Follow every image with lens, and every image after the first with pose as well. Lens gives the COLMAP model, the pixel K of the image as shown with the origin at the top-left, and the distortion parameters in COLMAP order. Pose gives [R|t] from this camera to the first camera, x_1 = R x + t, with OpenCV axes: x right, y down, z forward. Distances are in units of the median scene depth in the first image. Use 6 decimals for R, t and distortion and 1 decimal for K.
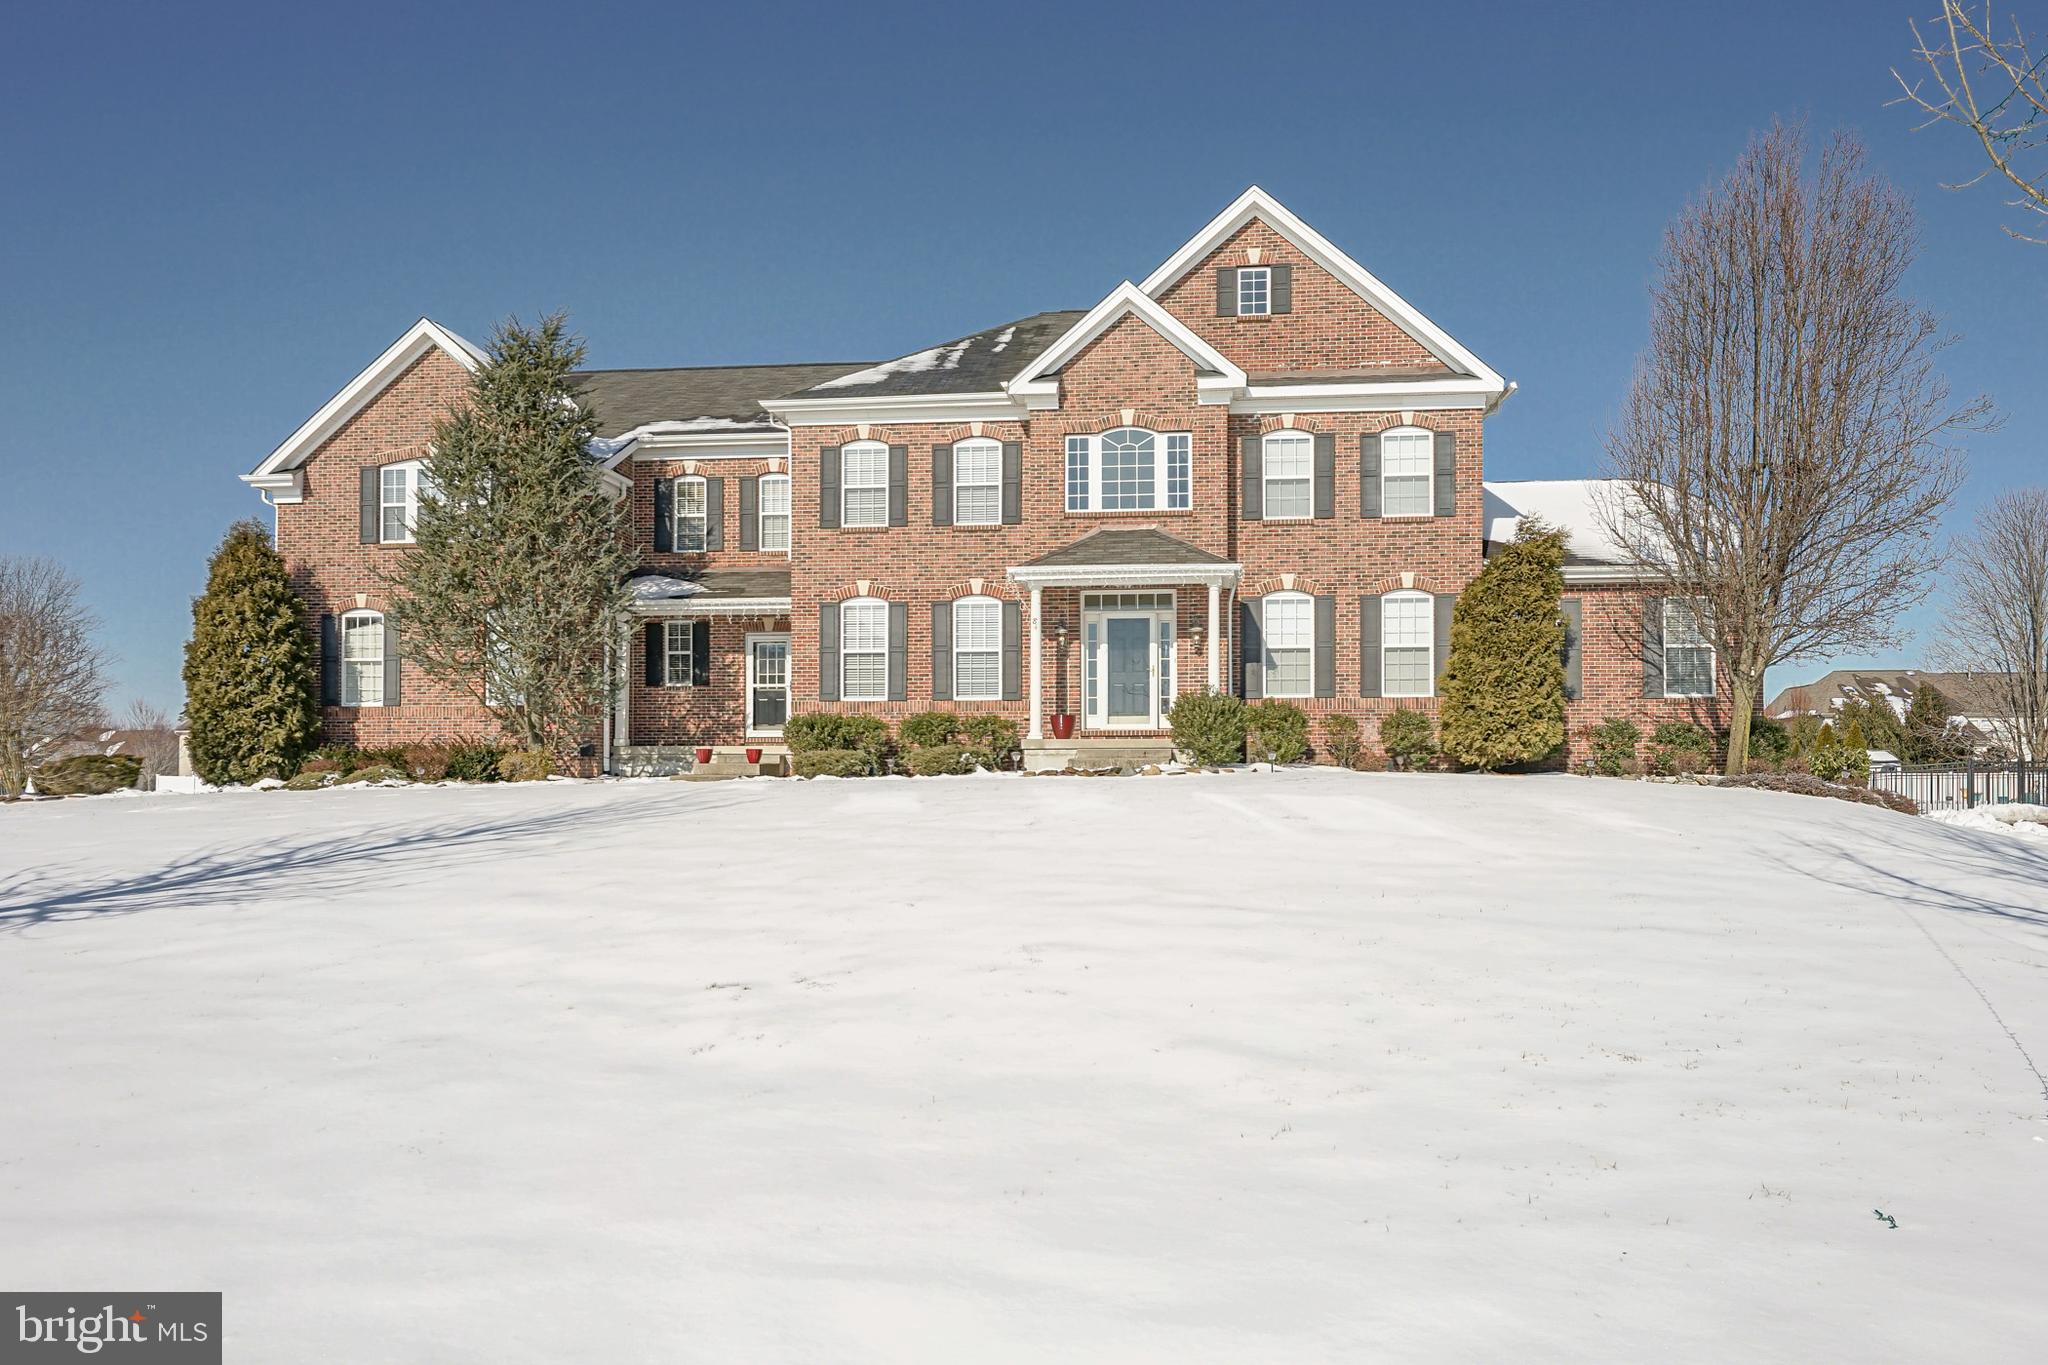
lens RADIAL K [[1278.1, 0, 1051.2], [0, 1278.1, 755.9], [0, 0, 1]] dist [0.000244, 0.000488]
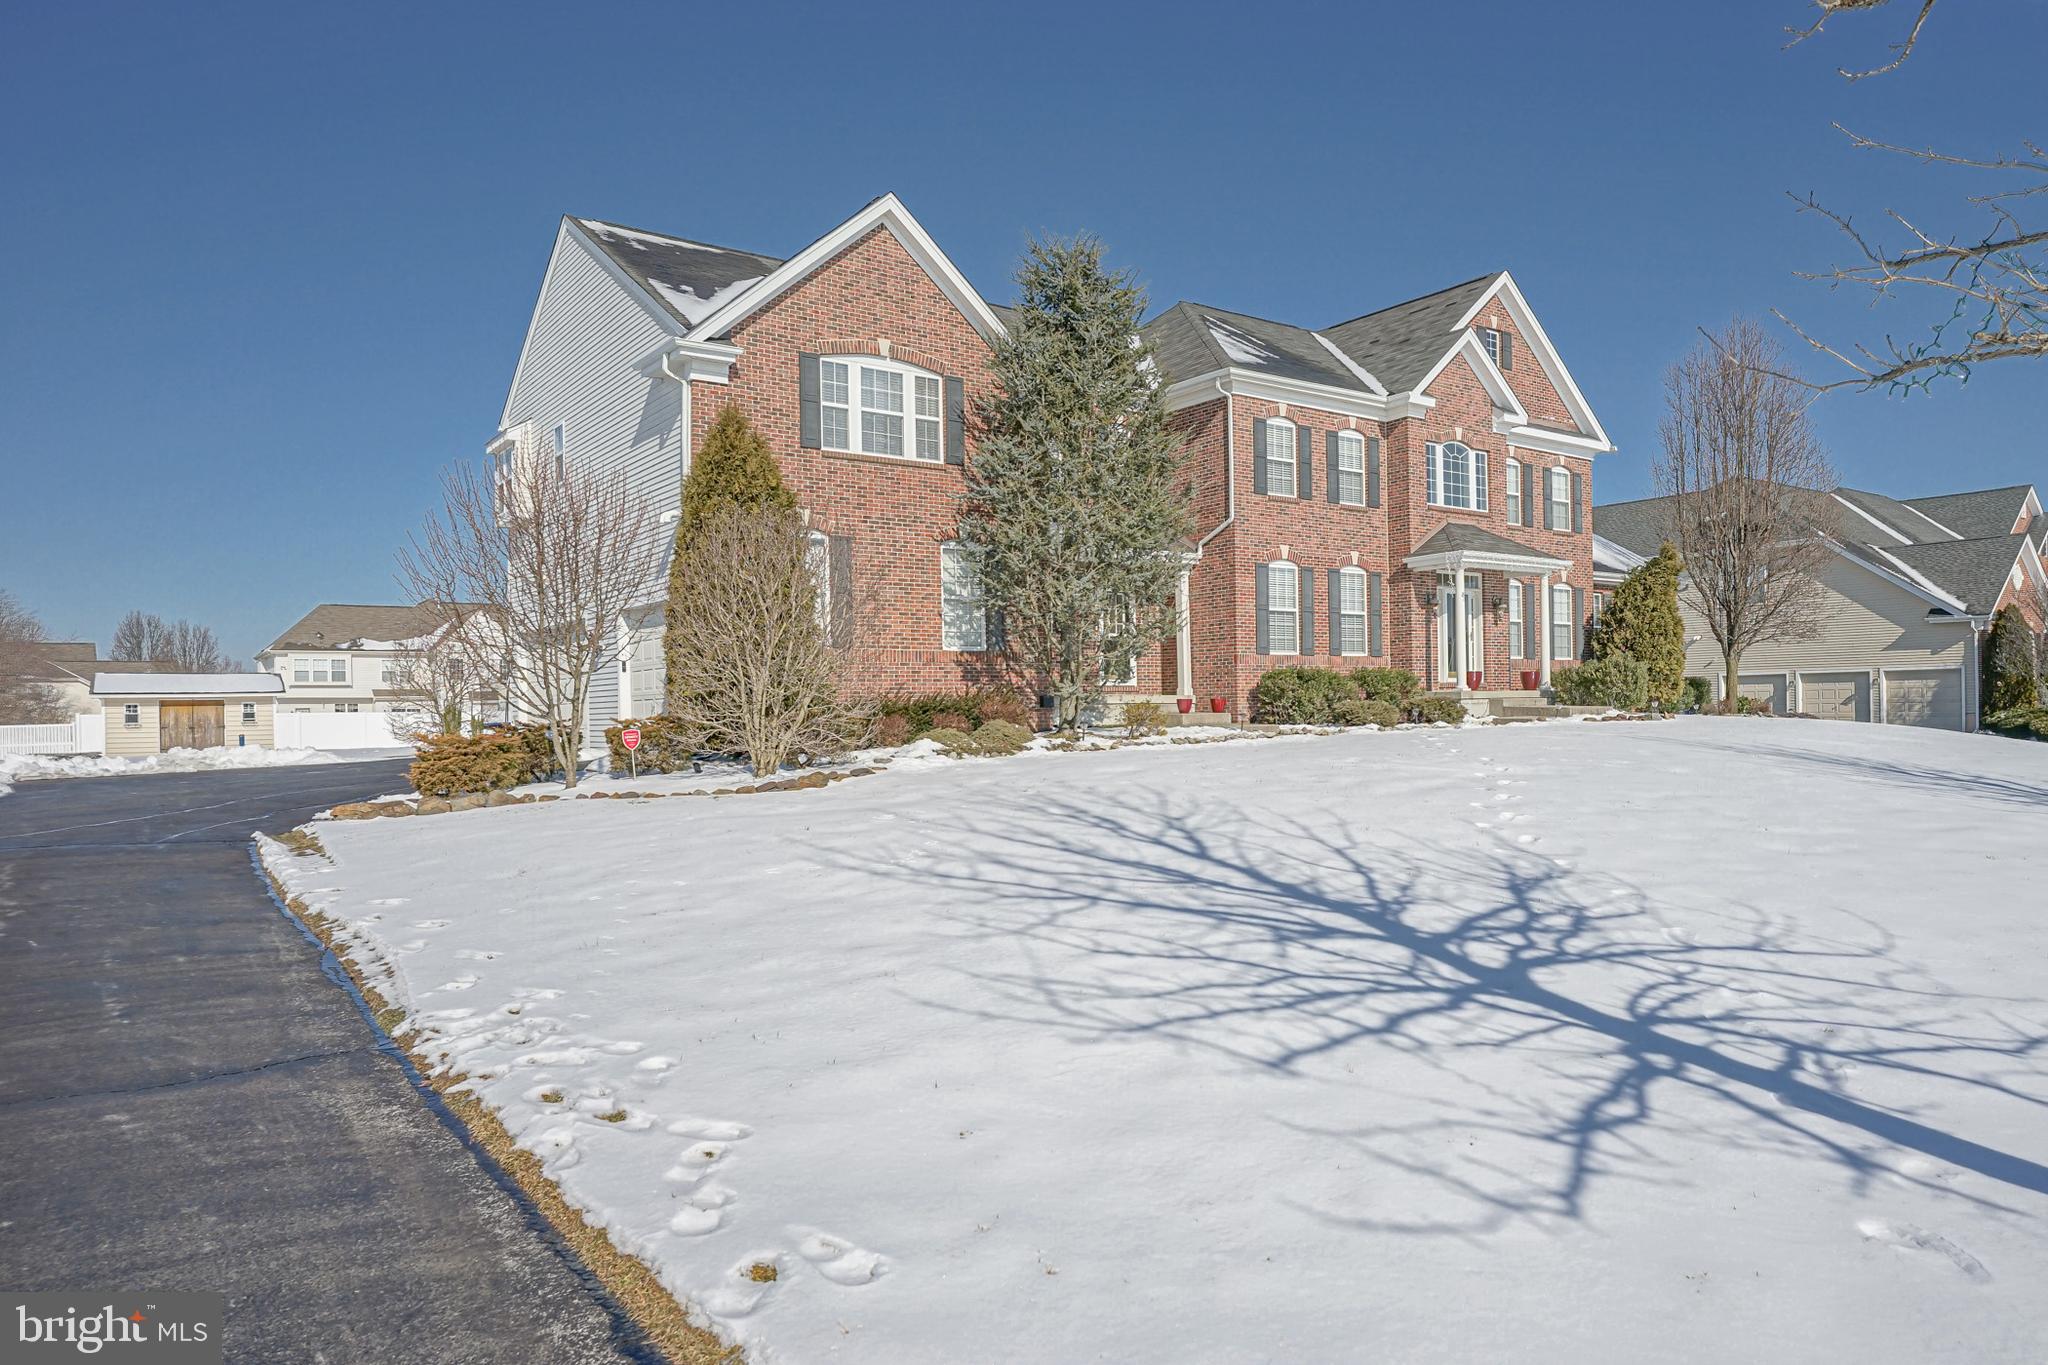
lens RADIAL K [[1185.5, 0, 1034.4], [0, 1185.5, 701.7], [0, 0, 1]] dist [0.003636, 0.001211]
pose [[0.774805, -0.005685, 0.632175, -0.977054], [0.003616, 0.999983, 0.004560, -0.008488], [-0.632190, -0.001247, 0.774813, 0.352099]]
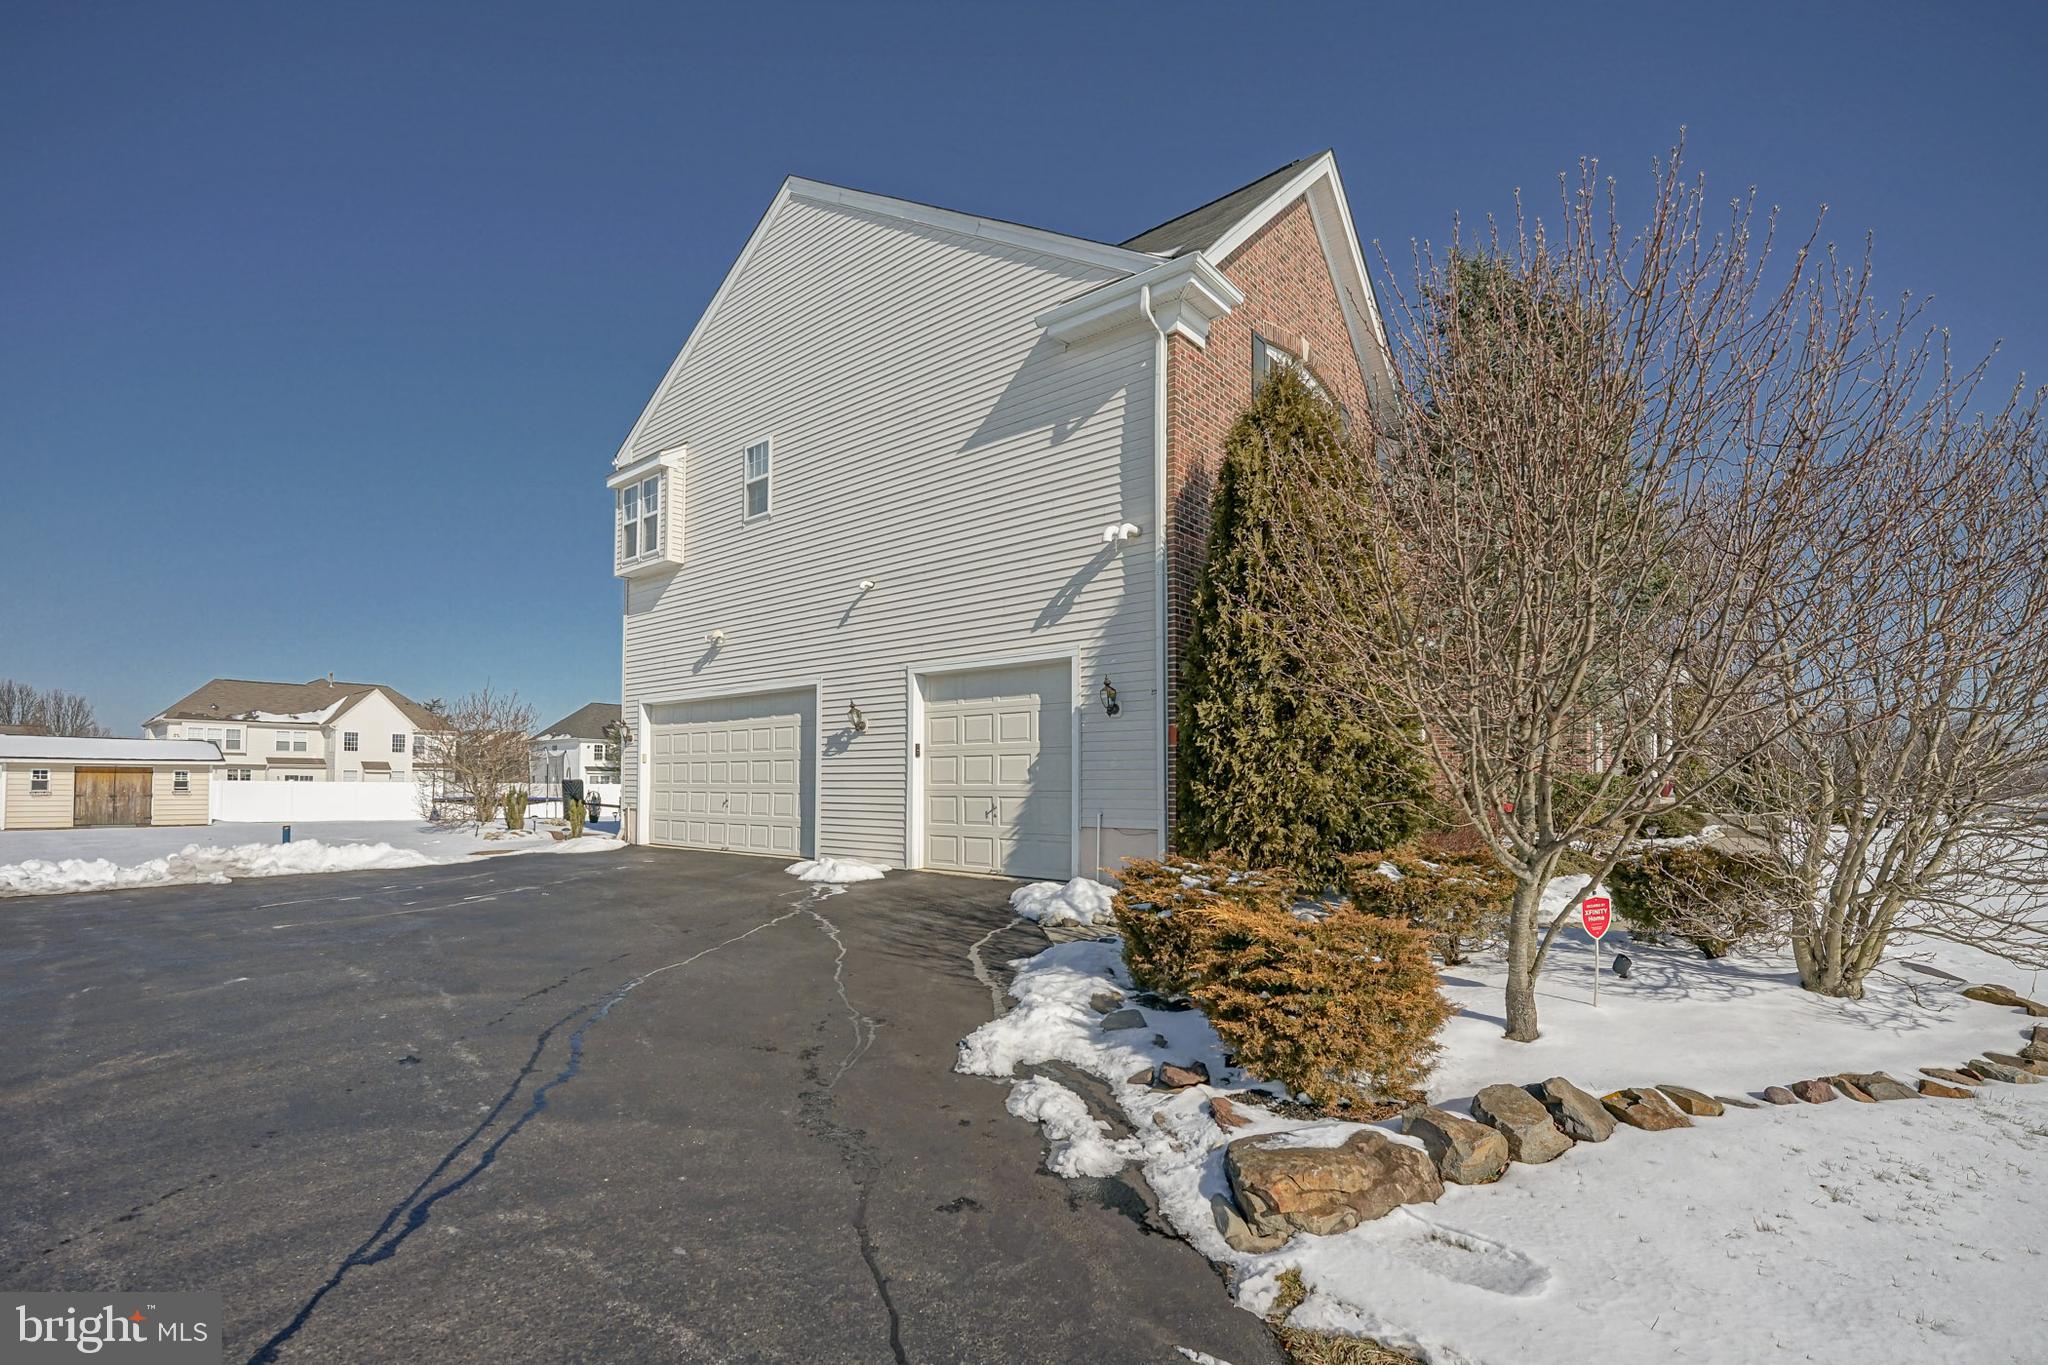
lens RADIAL K [[869.5, 0, 956.6], [0, 869.5, 759.2], [0, 0, 1]] dist [-0.000635, -0.000096]
pose [[0.641986, 0.030768, 0.766099, -1.009390], [-0.021227, 0.999525, -0.022354, -0.016439], [-0.766422, -0.001911, 0.642334, 0.916988]]
